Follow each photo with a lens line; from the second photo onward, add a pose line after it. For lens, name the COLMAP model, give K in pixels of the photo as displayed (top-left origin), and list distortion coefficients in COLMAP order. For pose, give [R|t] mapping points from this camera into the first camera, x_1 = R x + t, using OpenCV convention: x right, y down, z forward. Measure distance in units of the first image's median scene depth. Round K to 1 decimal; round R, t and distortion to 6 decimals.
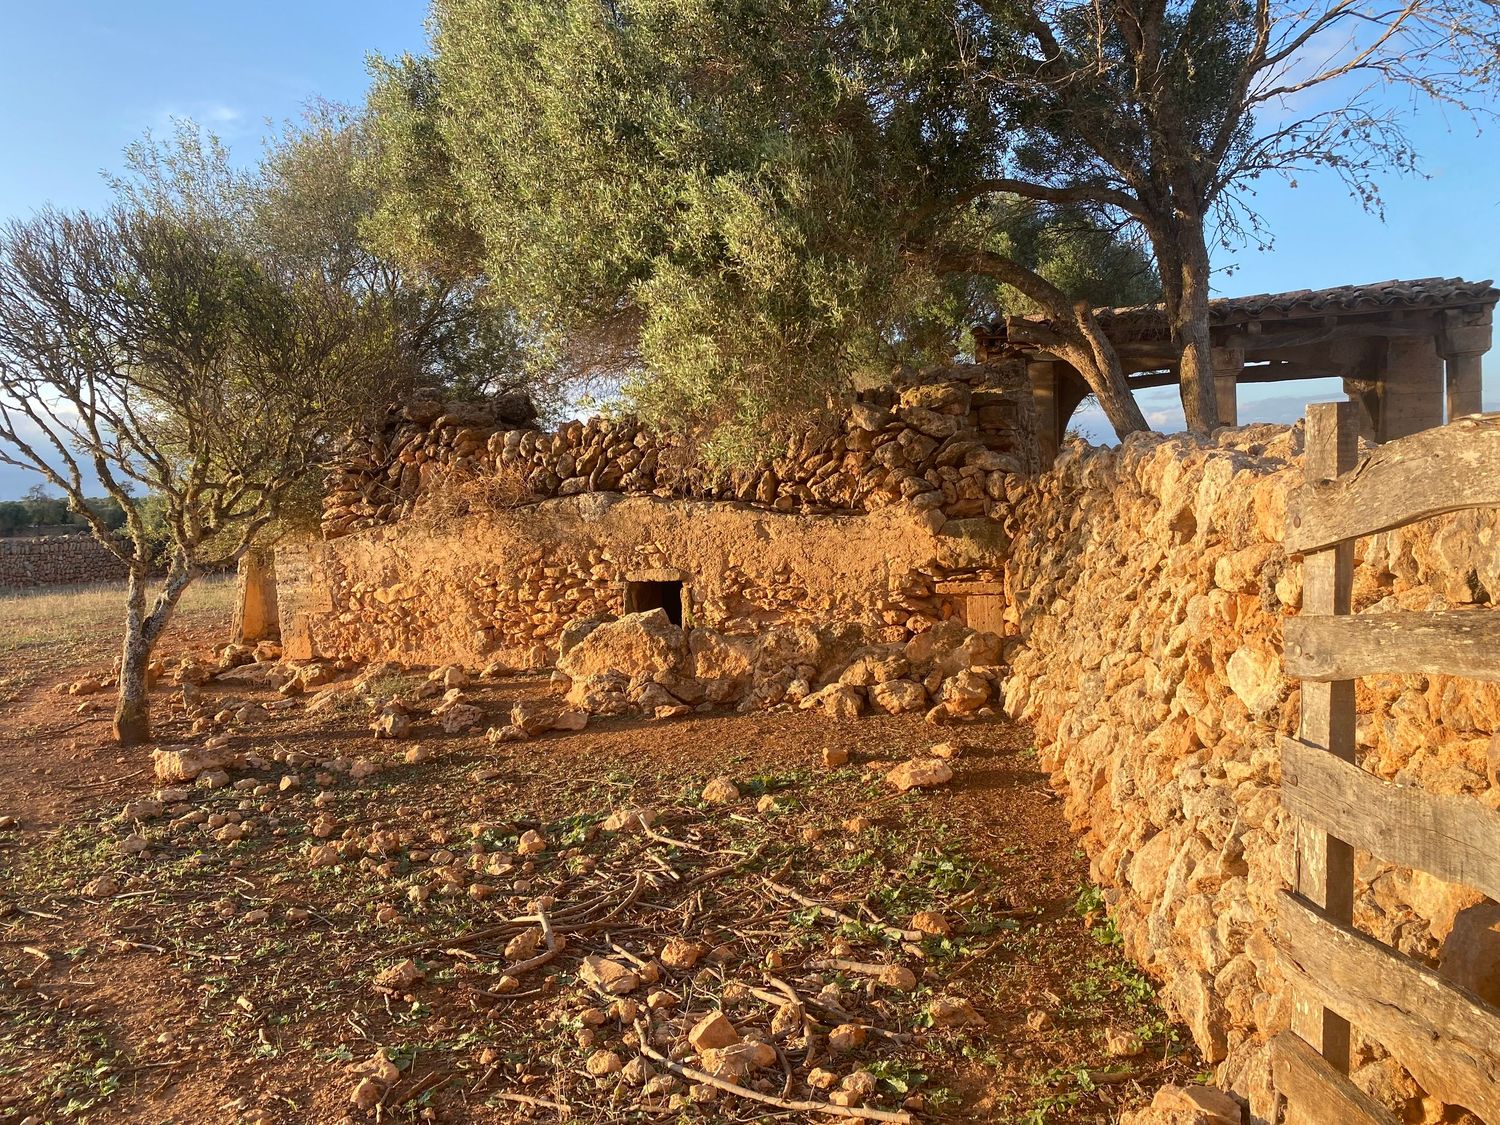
lens RADIAL K [[1164.0, 0, 761.1], [0, 1164.0, 569.5], [0, 0, 1]] dist [0.054914, -0.053223]
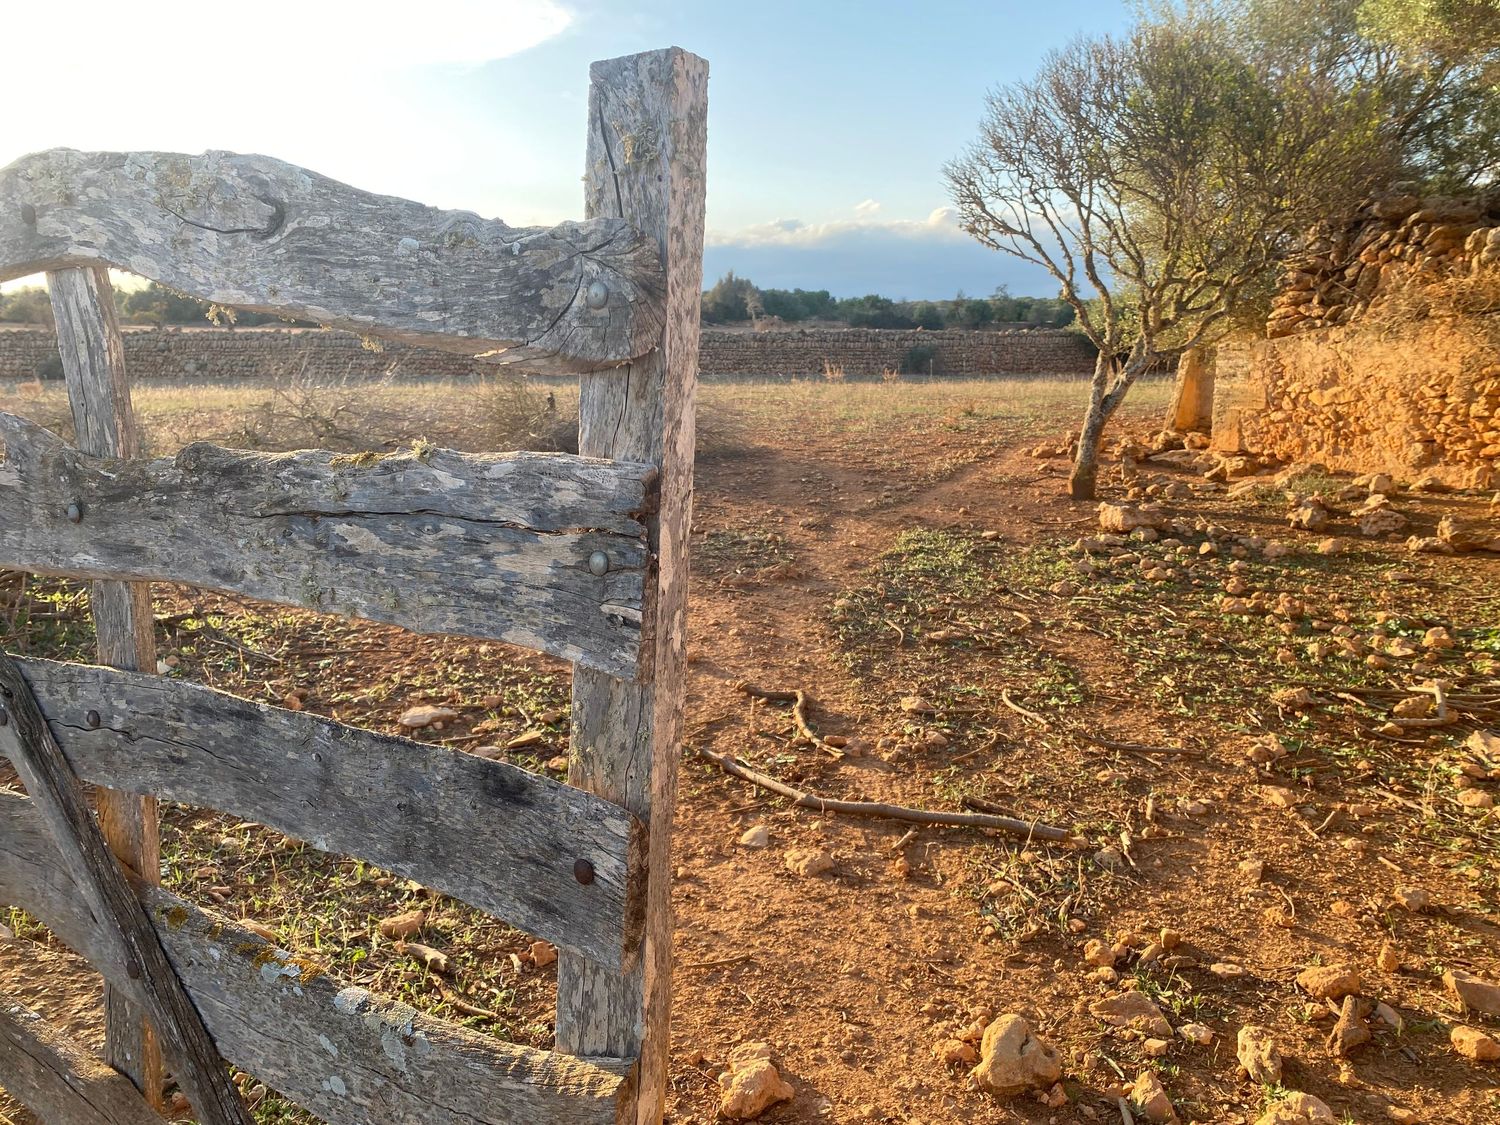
lens RADIAL K [[1164.0, 0, 747.9], [0, 1164.0, 550.7], [0, 0, 1]] dist [0.054914, -0.053223]
pose [[0.723418, 0.181092, -0.666238, 0.028409], [-0.081760, 0.980668, 0.177781, 0.015783], [0.685552, -0.074139, 0.724238, -0.111398]]
